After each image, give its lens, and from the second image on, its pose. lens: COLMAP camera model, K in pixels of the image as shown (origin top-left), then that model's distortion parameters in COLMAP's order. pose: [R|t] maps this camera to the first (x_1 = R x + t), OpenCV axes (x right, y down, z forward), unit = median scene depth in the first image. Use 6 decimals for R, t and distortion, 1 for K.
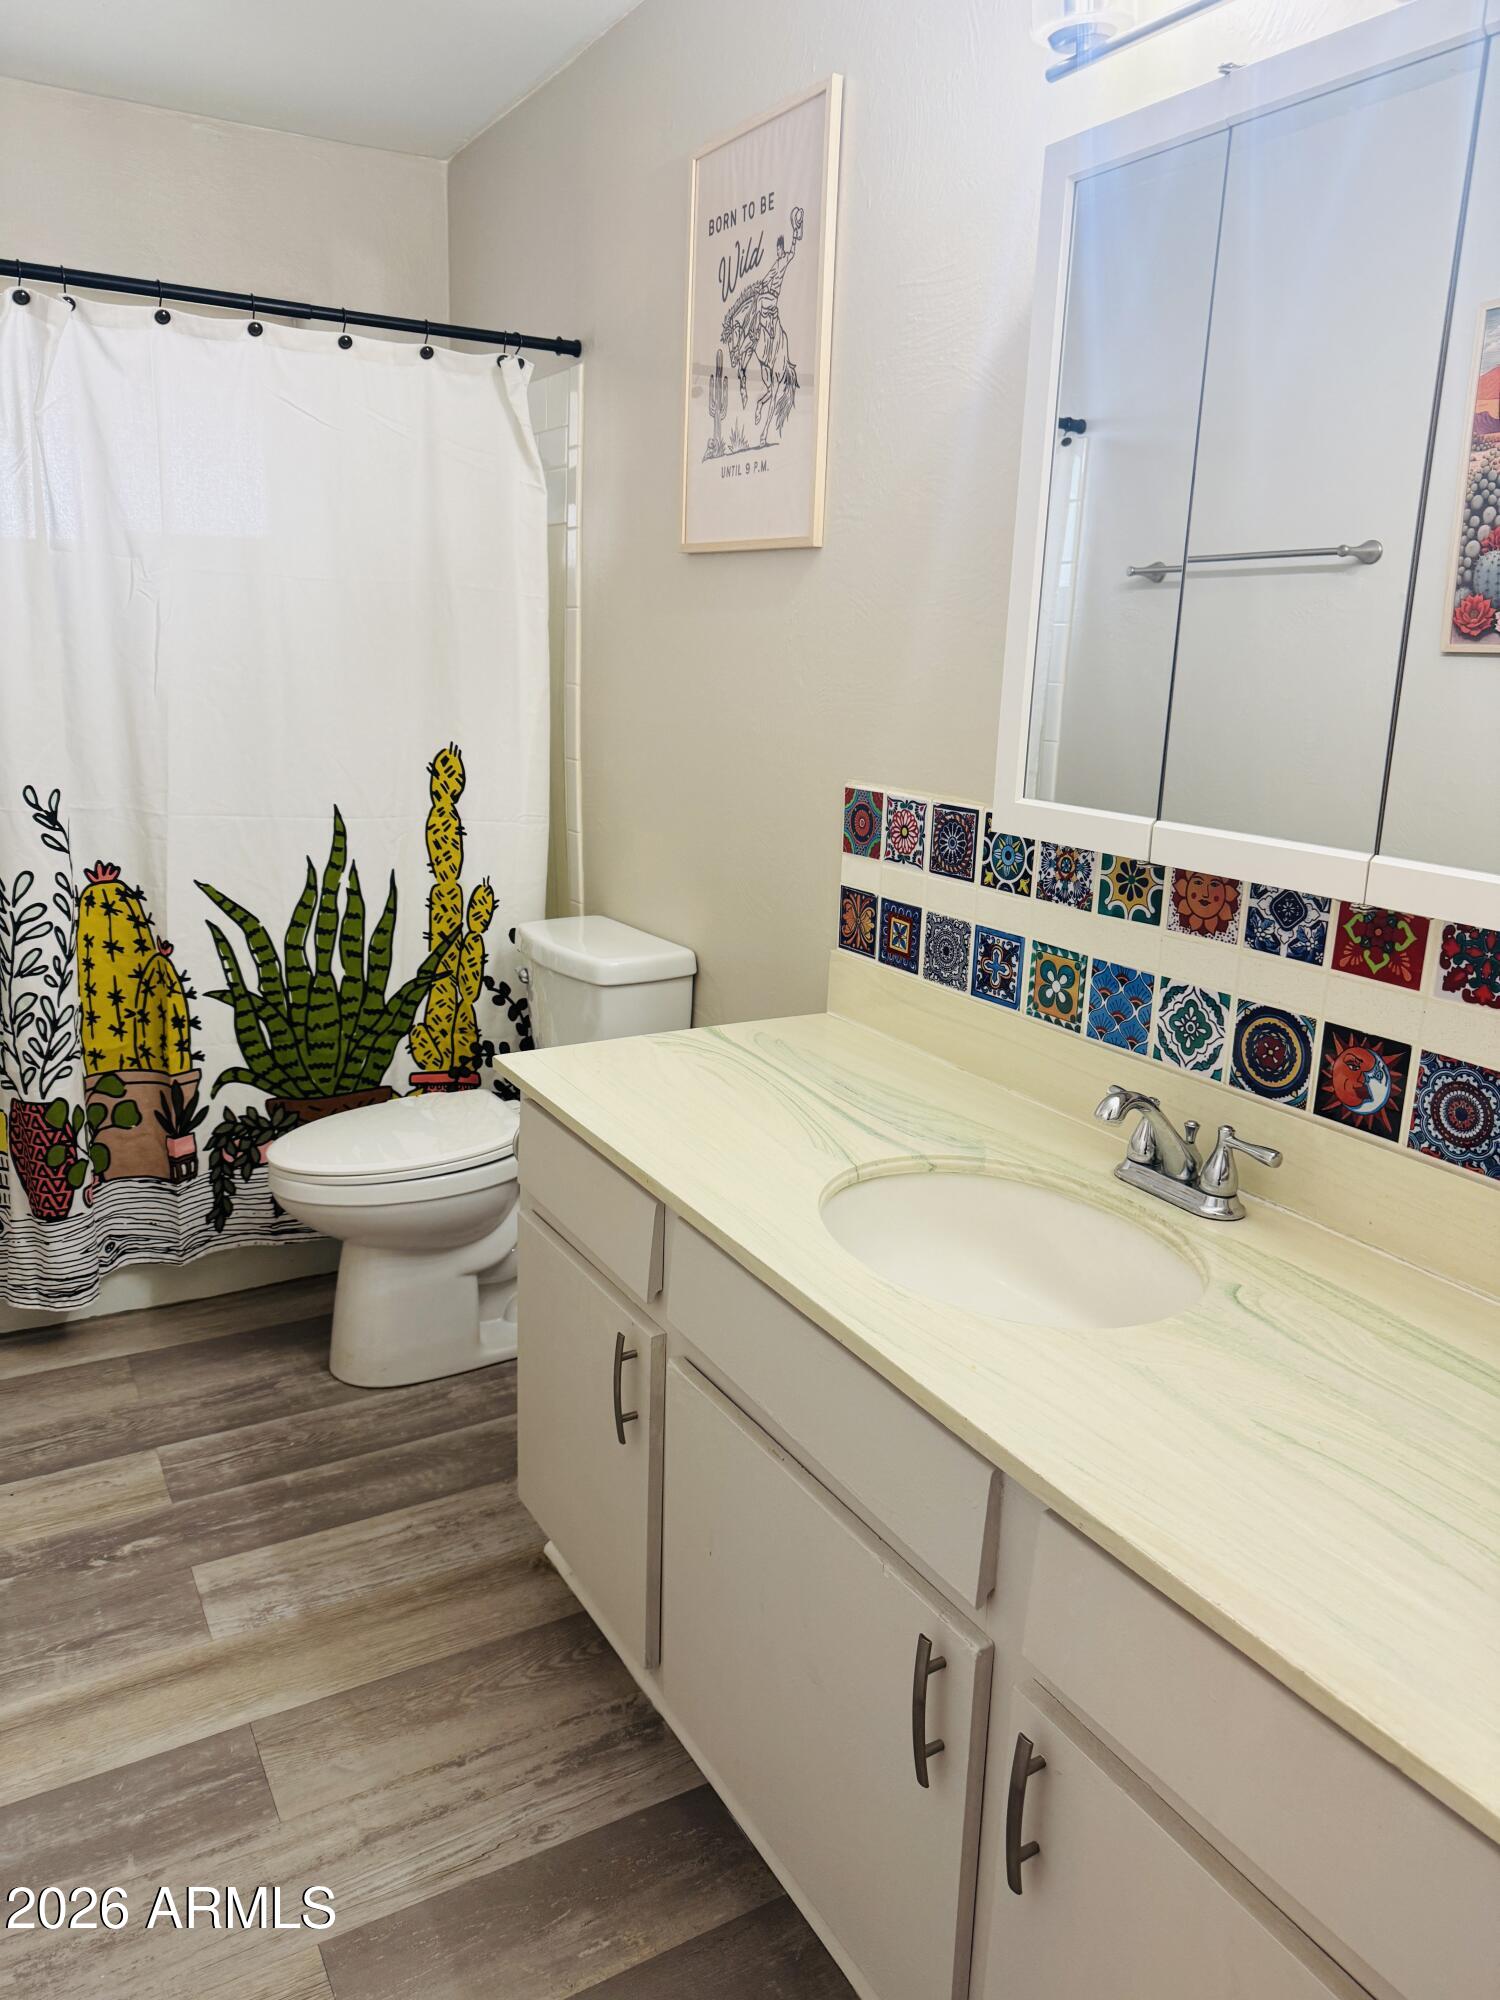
lens RADIAL K [[1410.2, 0, 763.4], [0, 1410.2, 1003.5], [0, 0, 1]] dist [0.064342, -0.082634]
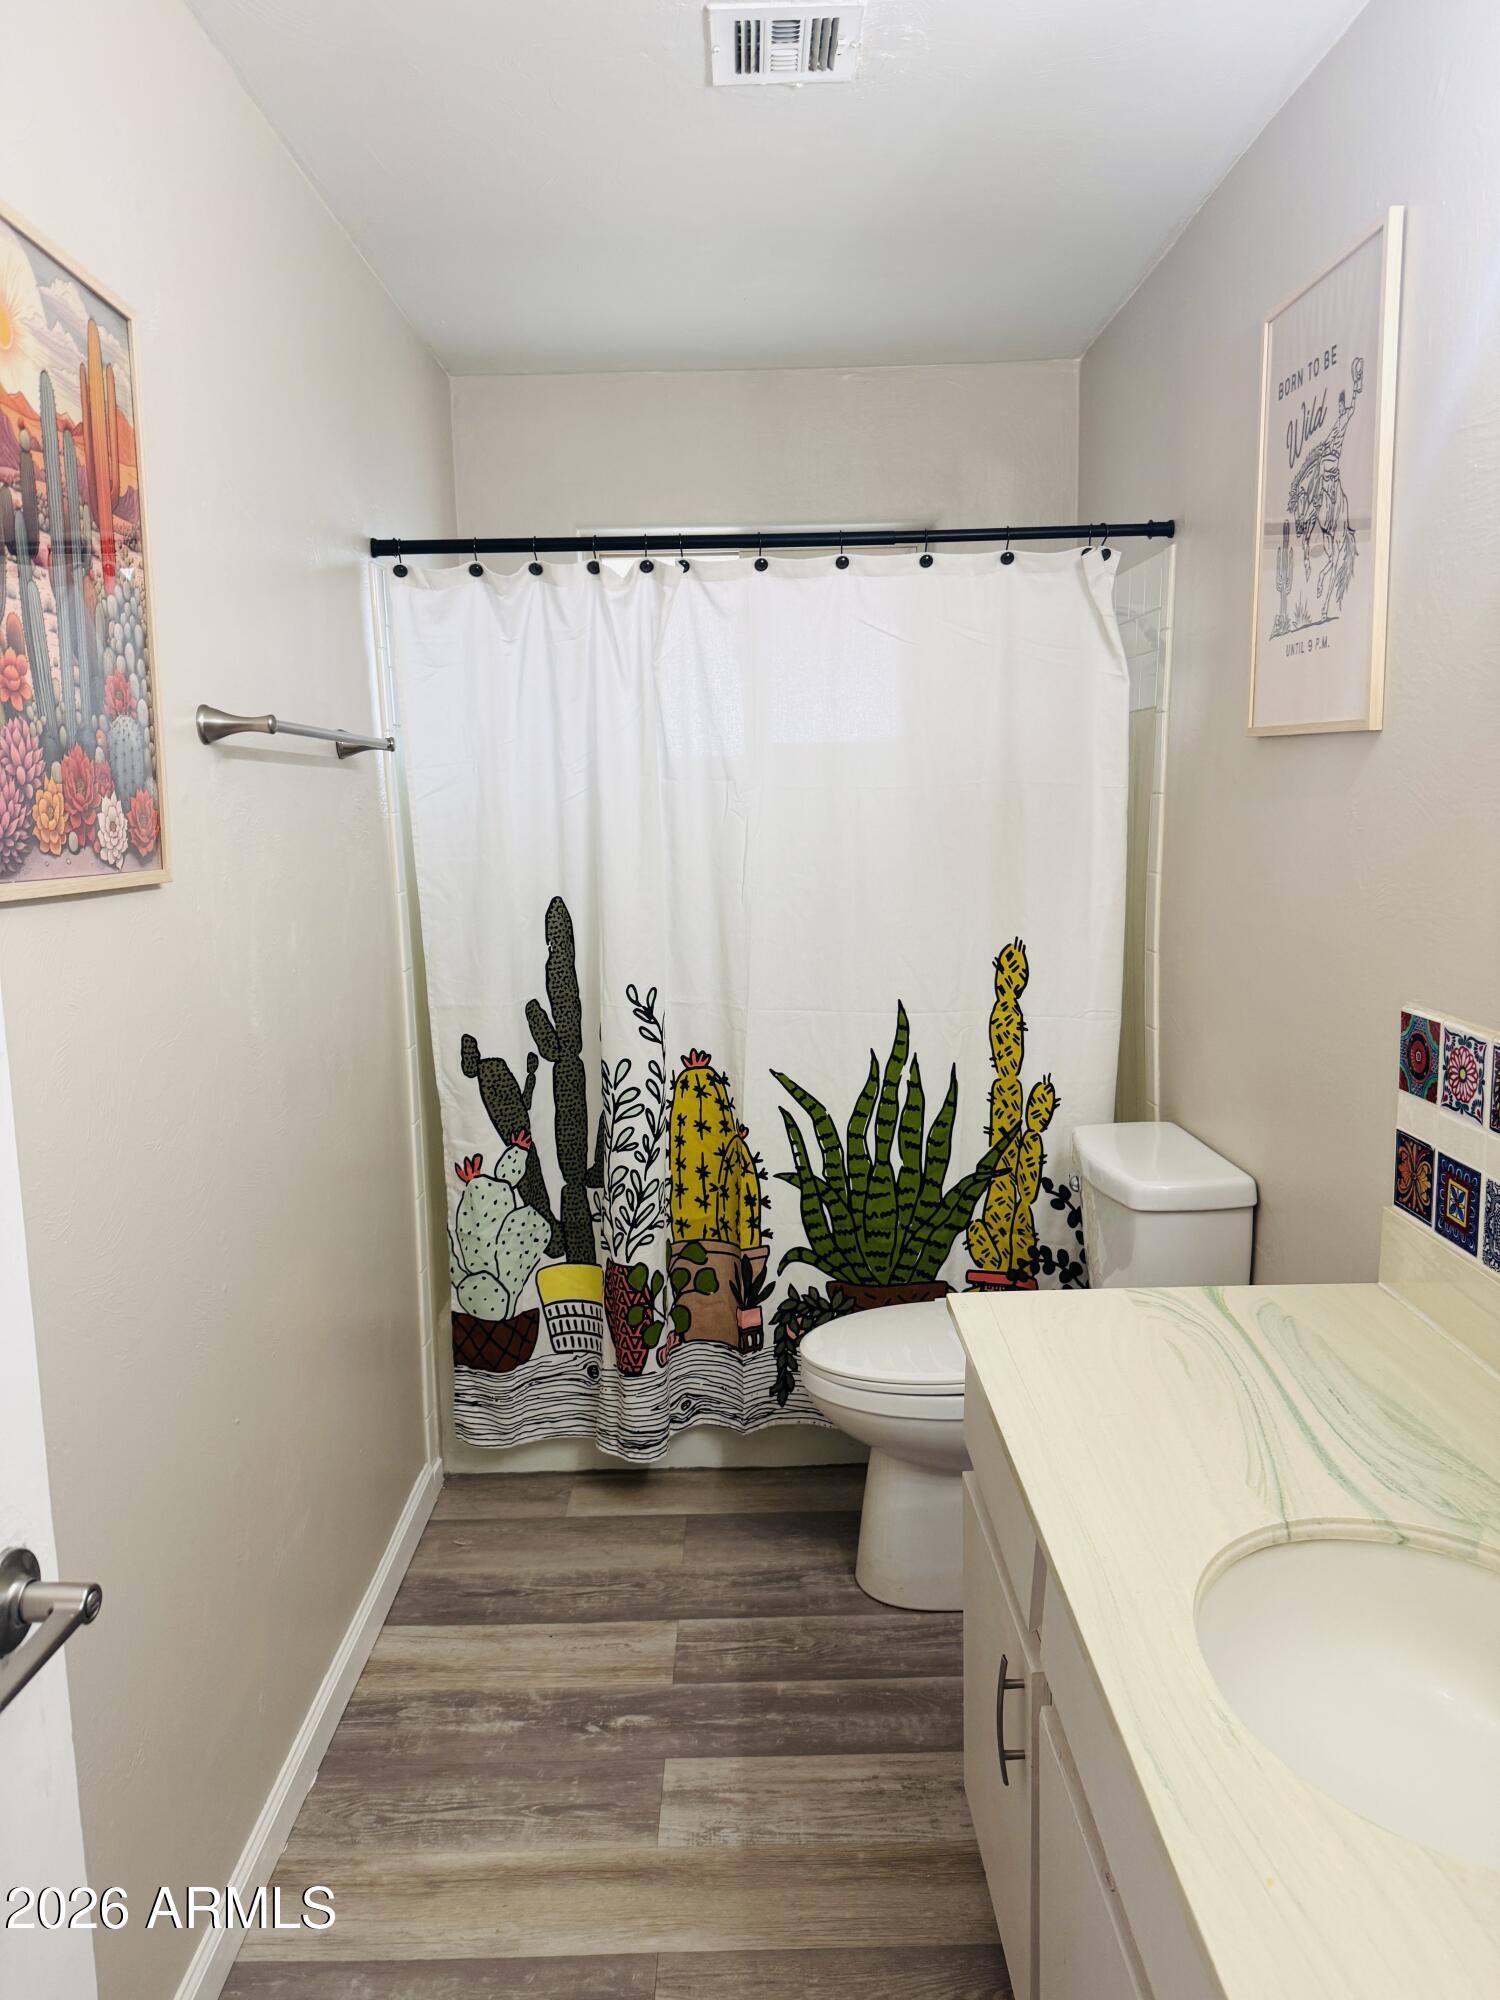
lens RADIAL K [[1410.2, 0, 892.9], [0, 1410.2, 960.2], [0, 0, 1]] dist [0.064342, -0.082634]
pose [[0.863039, 0.025531, -0.504491, 0.212781], [-0.072663, 0.994610, -0.073970, -0.097037], [0.499883, 0.100497, 0.860242, 0.130583]]
